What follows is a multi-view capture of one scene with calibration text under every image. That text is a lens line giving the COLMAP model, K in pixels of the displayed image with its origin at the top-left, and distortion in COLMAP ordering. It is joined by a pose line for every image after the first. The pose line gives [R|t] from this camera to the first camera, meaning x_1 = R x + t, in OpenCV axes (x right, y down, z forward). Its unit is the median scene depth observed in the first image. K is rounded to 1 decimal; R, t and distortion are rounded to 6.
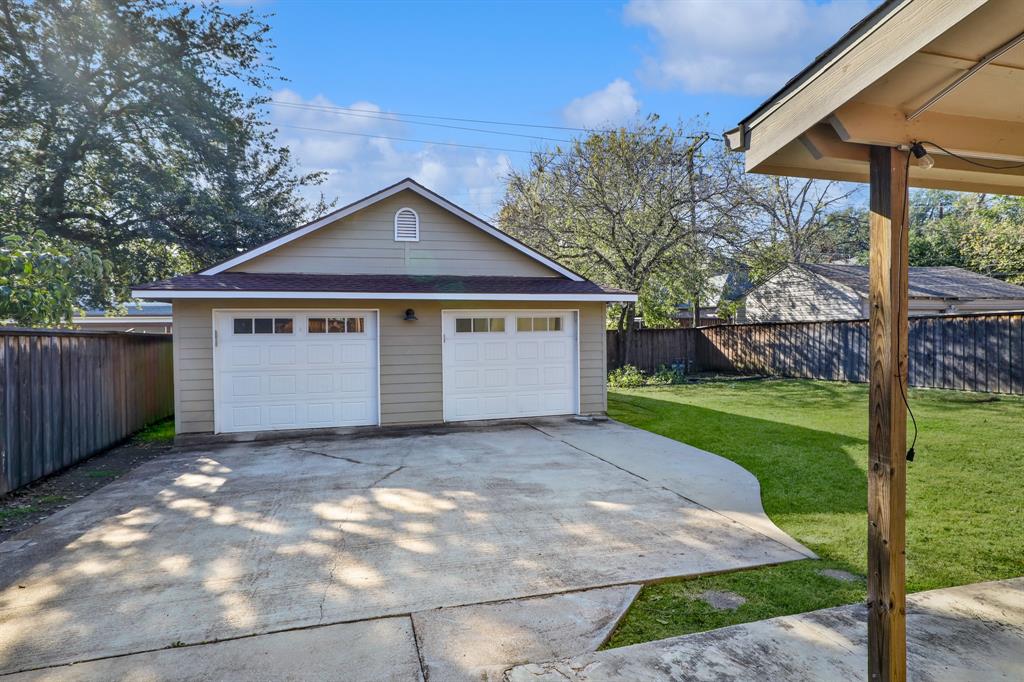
lens RADIAL K [[587.7, 0, 490.1], [0, 587.7, 324.4], [0, 0, 1]] dist [-0.047455, 0.045848]
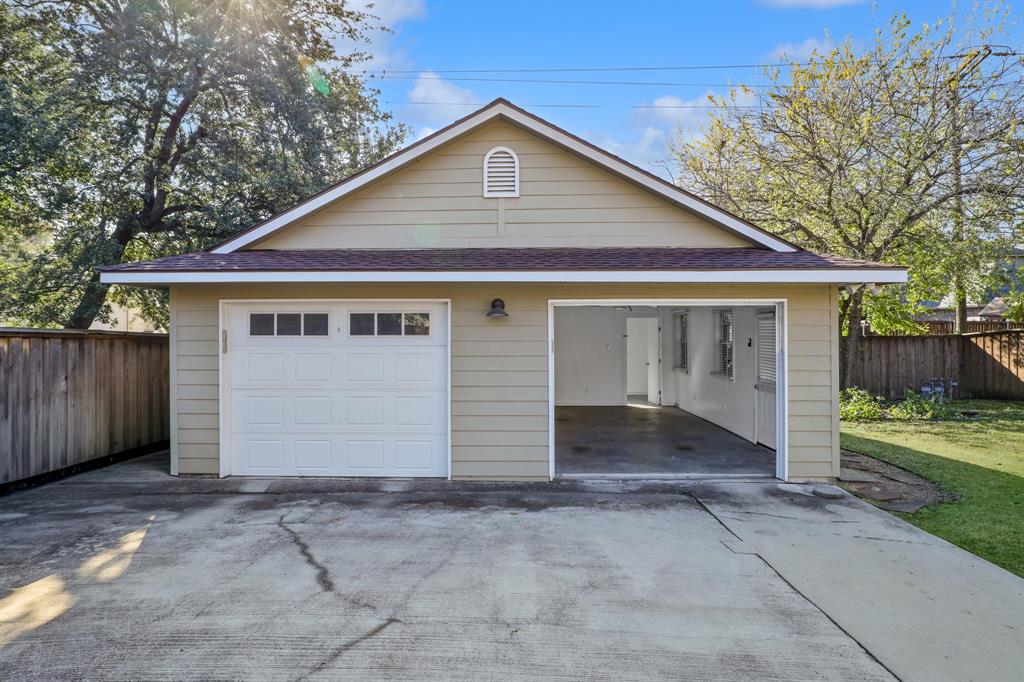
lens RADIAL K [[587.7, 0, 490.1], [0, 587.7, 324.4], [0, 0, 1]] dist [-0.047455, 0.045848]
pose [[0.957194, 0.004281, -0.289416, 0.037632], [-0.007008, 0.999940, -0.008390, 0.006376], [0.289363, 0.010059, 0.957167, 0.368851]]
